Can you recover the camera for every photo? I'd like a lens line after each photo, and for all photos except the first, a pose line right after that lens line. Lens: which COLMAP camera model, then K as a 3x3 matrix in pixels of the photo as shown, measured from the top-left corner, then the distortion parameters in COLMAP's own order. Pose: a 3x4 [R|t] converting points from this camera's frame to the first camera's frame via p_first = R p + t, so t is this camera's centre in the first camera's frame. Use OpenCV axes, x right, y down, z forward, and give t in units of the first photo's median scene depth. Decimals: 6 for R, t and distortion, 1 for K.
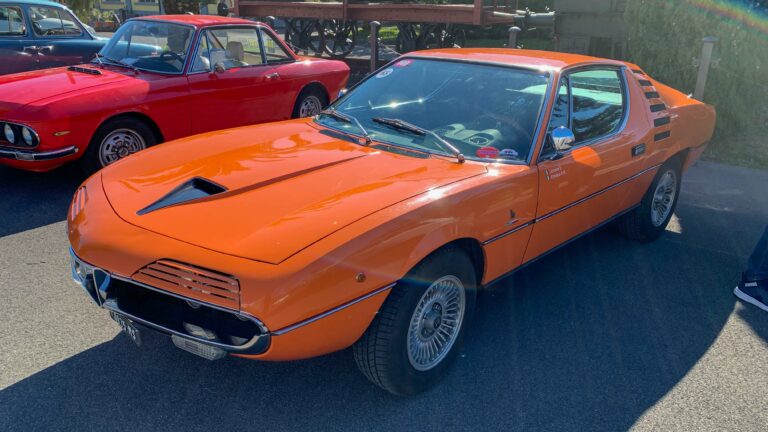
lens RADIAL K [[578.1, 0, 383.1], [0, 578.1, 213.0], [0, 0, 1]] dist [0.053040, -0.077171]
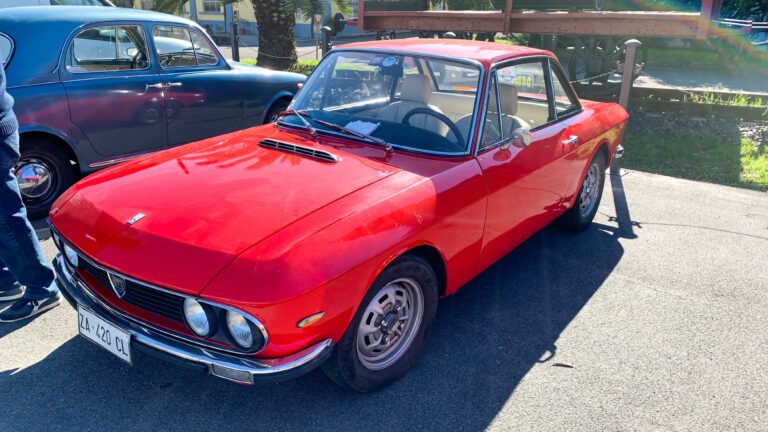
lens RADIAL K [[578.1, 0, 385.9], [0, 578.1, 220.6], [0, 0, 1]] dist [0.053040, -0.077171]
pose [[0.997306, 0.015878, -0.071608, -0.374645], [-0.015722, 0.999873, 0.002747, -0.174379], [0.071643, -0.001614, 0.997429, 0.450665]]
